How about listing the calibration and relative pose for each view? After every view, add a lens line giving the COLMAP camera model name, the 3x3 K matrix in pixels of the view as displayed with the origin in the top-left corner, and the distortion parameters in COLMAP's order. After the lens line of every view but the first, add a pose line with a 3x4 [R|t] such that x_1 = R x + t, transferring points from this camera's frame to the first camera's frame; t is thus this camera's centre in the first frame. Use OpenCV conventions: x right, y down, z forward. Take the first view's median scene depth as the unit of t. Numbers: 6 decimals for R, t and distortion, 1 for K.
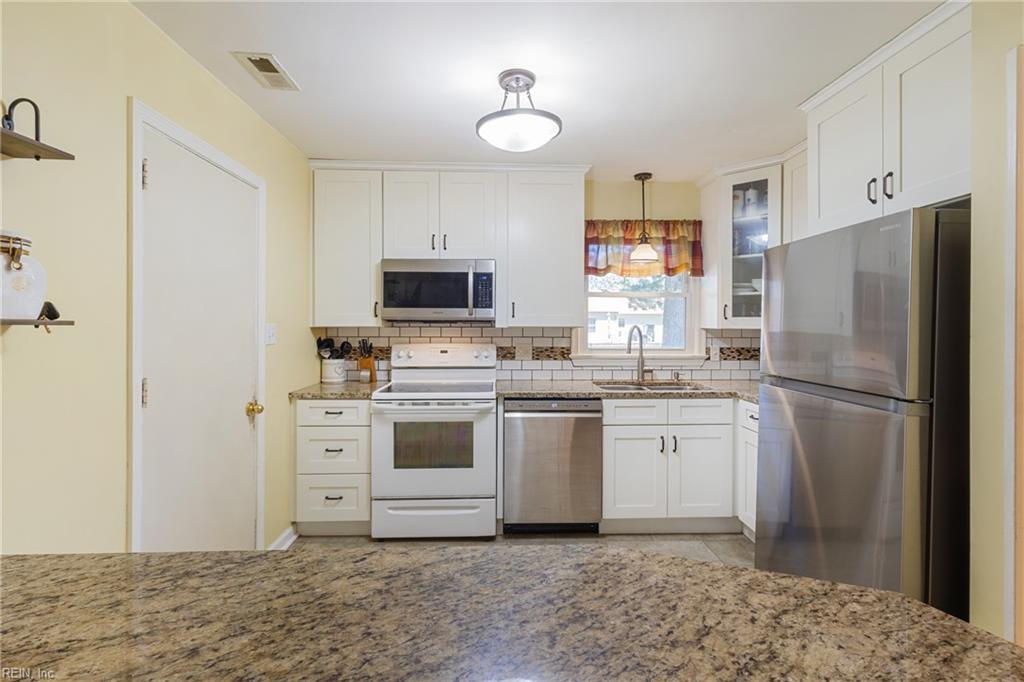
lens RADIAL K [[476.8, 0, 514.6], [0, 476.8, 321.9], [0, 0, 1]] dist [0.003330, 0.000654]
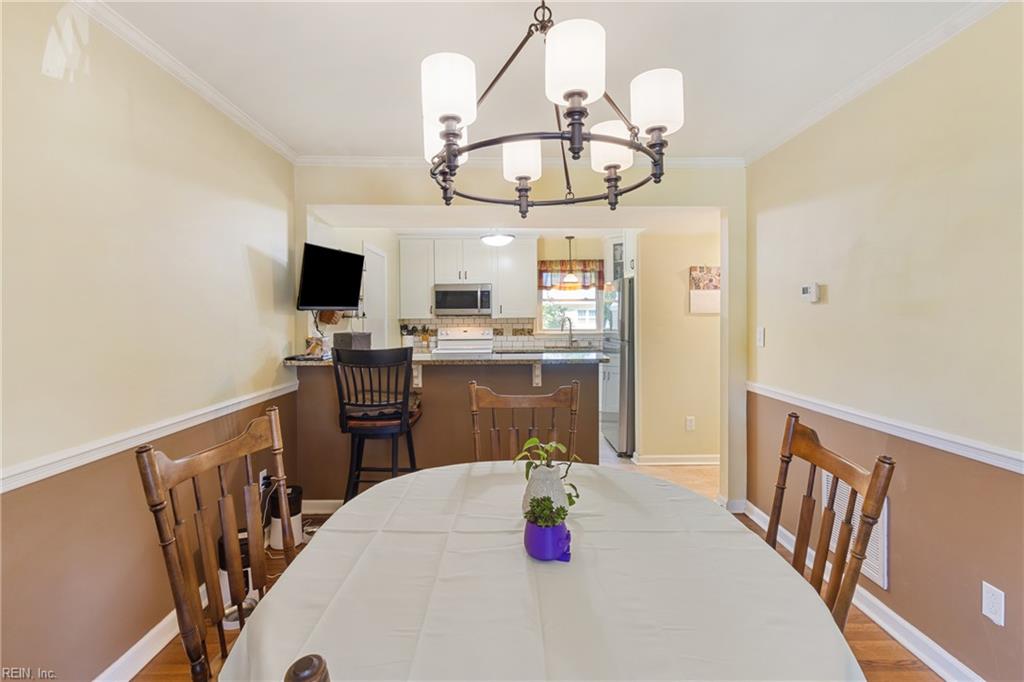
lens RADIAL K [[476.8, 0, 514.6], [0, 476.8, 321.9], [0, 0, 1]] dist [0.003330, 0.000654]
pose [[0.999804, -0.008547, -0.017883, 0.083678], [0.008832, 0.999834, 0.015957, -0.003923], [0.017743, -0.016112, 0.999713, -0.911758]]
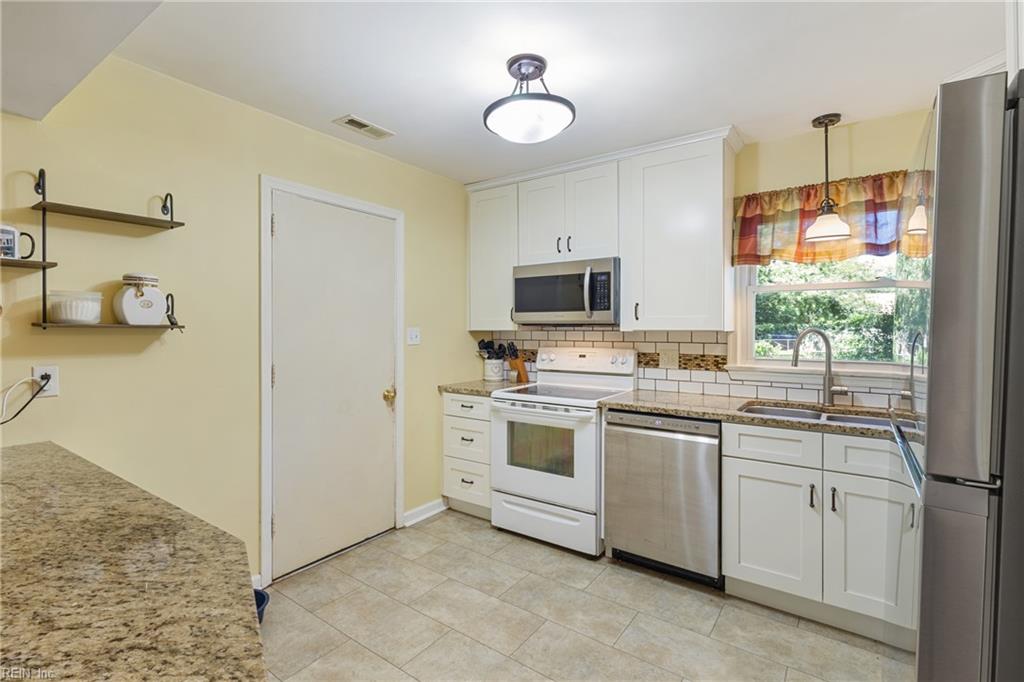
lens RADIAL K [[475.2, 0, 514.0], [0, 475.2, 327.5], [0, 0, 1]] dist [0.003724, 0.000047]
pose [[0.792848, -0.004442, -0.609403, 0.341427], [0.005397, 0.999985, -0.000267, 0.003634], [0.609395, -0.003077, 0.792861, 0.148633]]
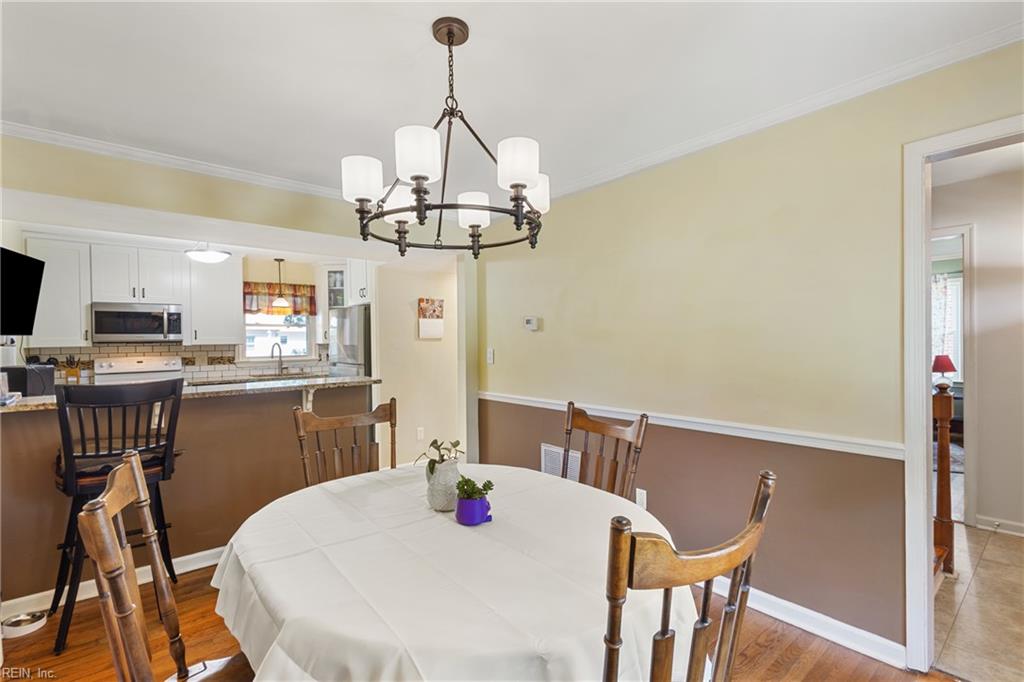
lens RADIAL K [[463.9, 0, 508.8], [0, 463.9, 342.8], [0, 0, 1]] dist [0.002738, 0.000486]
pose [[0.784701, -0.017765, 0.619619, -0.145326], [0.012267, 0.999839, 0.013131, -0.004596], [-0.619753, -0.002703, 0.784793, -0.933778]]
